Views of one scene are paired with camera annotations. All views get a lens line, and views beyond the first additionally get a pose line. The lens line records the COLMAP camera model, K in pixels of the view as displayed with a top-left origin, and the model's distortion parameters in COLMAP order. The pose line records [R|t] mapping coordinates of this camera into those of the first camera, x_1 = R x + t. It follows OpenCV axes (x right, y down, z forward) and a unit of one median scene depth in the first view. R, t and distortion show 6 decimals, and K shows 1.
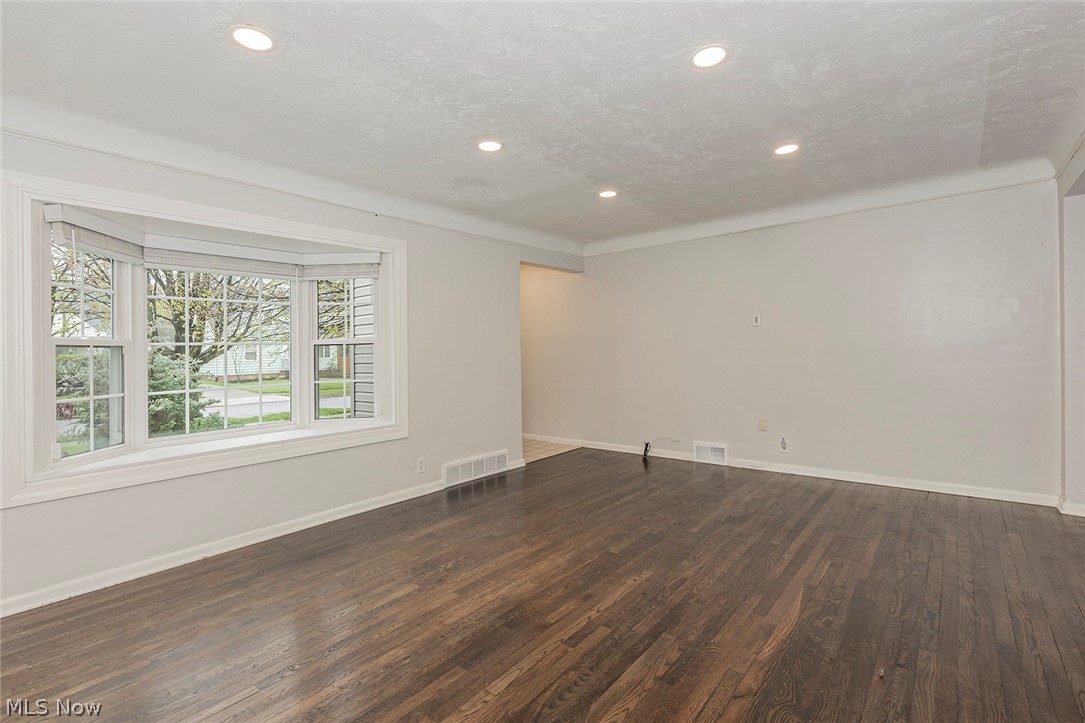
lens RADIAL K [[484.1, 0, 526.1], [0, 484.1, 355.6], [0, 0, 1]] dist [-0.000068, -0.000326]
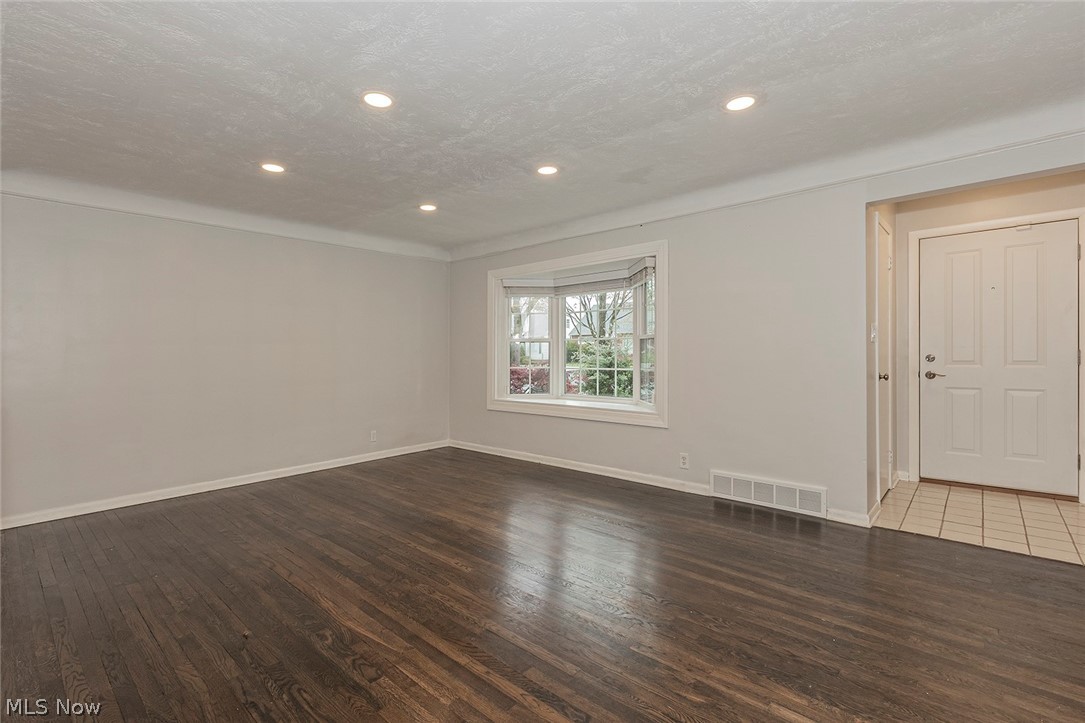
lens RADIAL K [[484.1, 0, 526.1], [0, 484.1, 355.6], [0, 0, 1]] dist [-0.000068, -0.000326]
pose [[-0.015234, 0.035160, -0.999266, 1.147498], [0.005465, 0.999370, 0.035081, -0.036191], [0.999869, -0.004927, -0.015417, 1.040945]]
